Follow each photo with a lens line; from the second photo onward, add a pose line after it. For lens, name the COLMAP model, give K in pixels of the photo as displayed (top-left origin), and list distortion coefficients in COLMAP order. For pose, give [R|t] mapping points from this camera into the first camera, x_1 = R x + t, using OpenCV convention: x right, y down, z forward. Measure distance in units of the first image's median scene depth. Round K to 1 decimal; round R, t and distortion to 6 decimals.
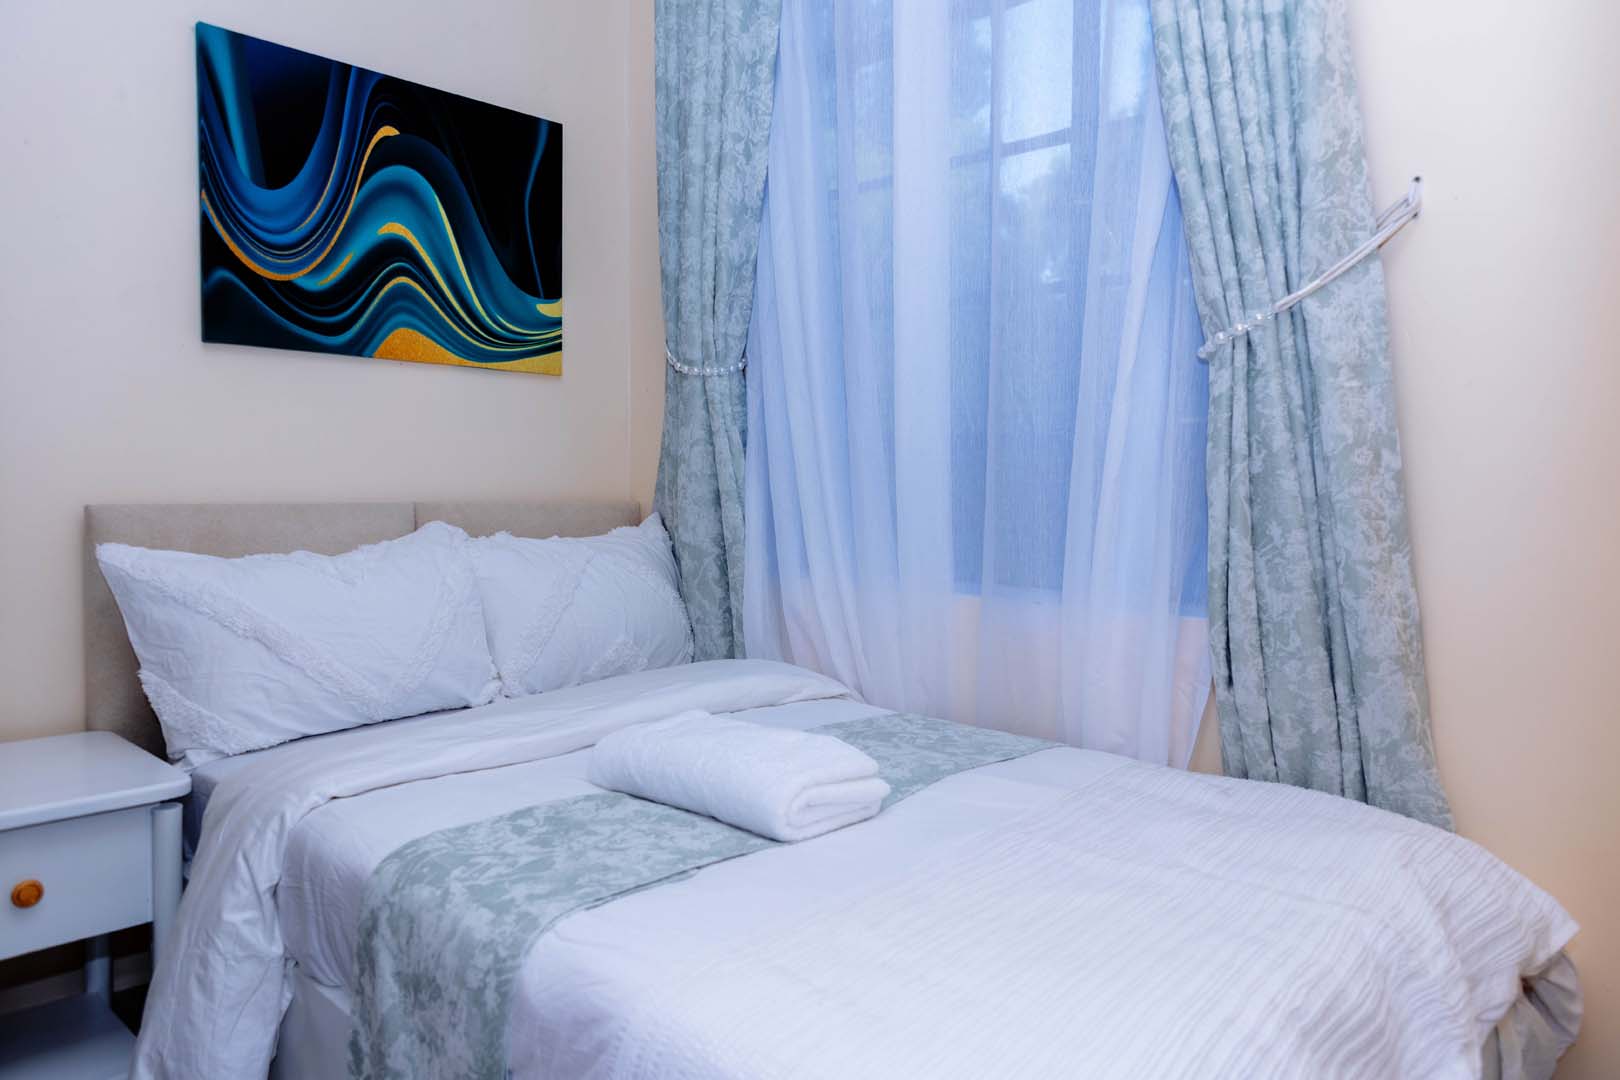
lens RADIAL K [[1094.2, 0, 810.0], [0, 1094.2, 540.0], [0, 0, 1]] dist [0.005911, -0.003537]
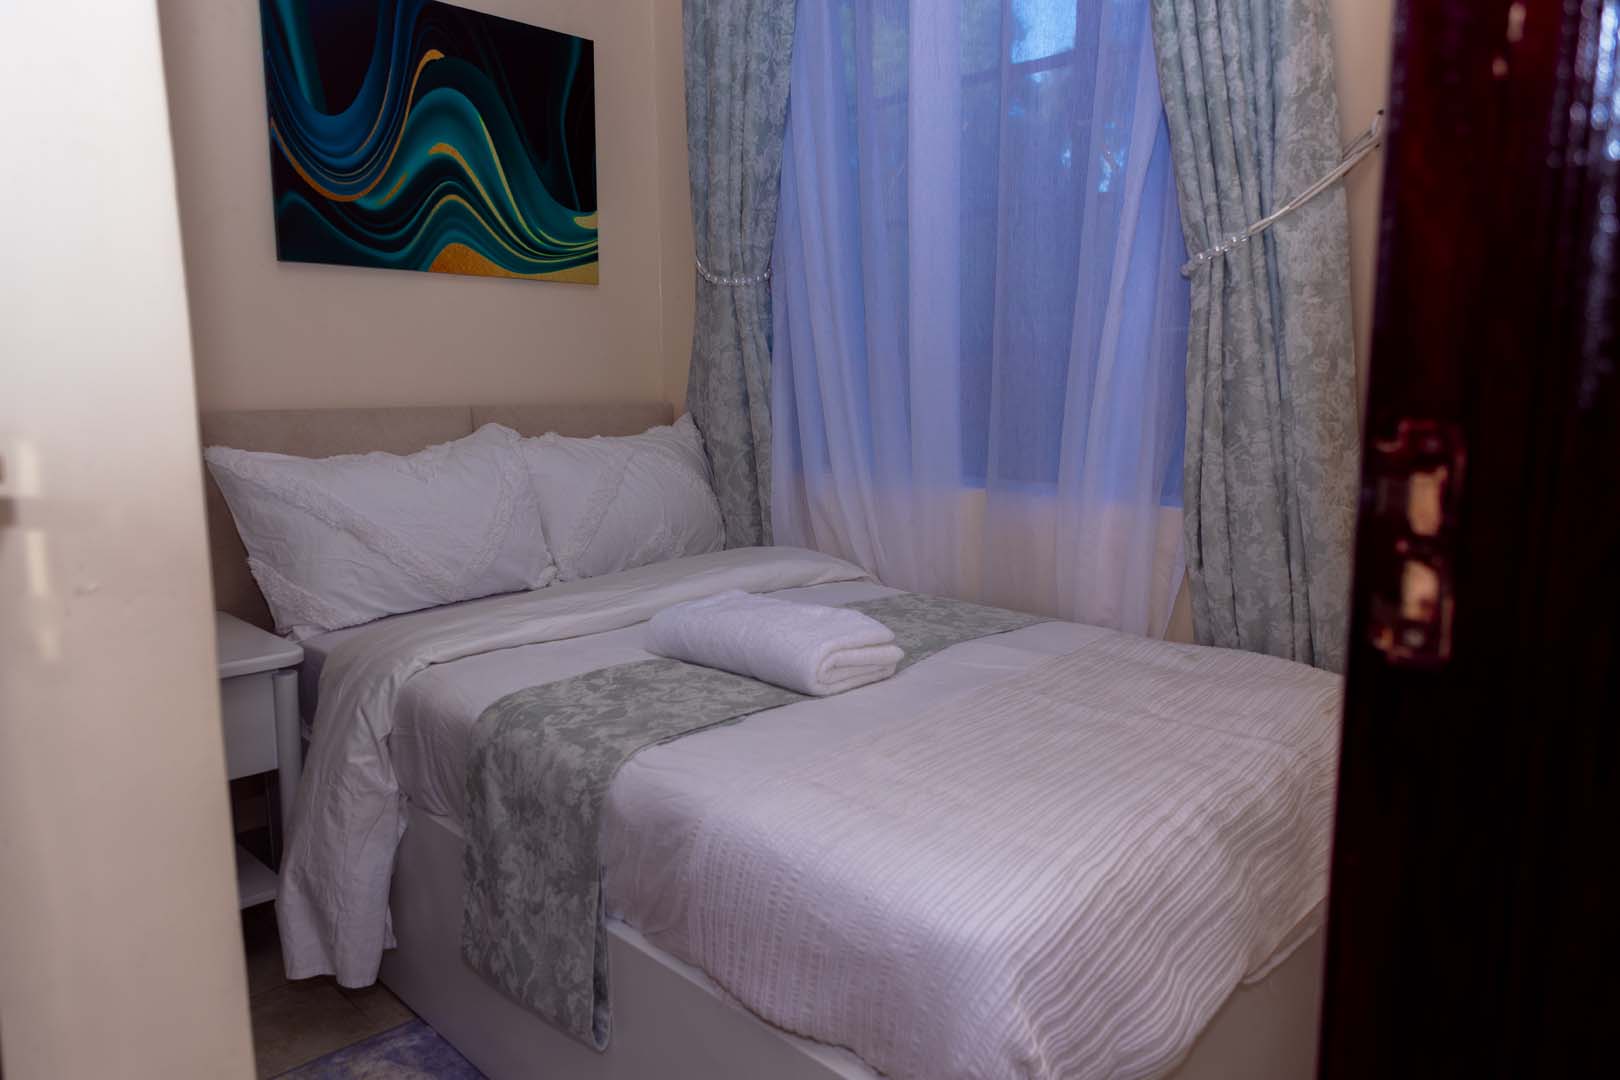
lens RADIAL K [[1094.2, 0, 810.0], [0, 1094.2, 540.0], [0, 0, 1]] dist [0.005911, -0.003537]
pose [[0.999891, -0.004475, -0.014037, -0.009791], [0.005854, 0.994986, 0.099839, -0.011986], [0.013520, -0.099910, 0.994905, -0.148991]]
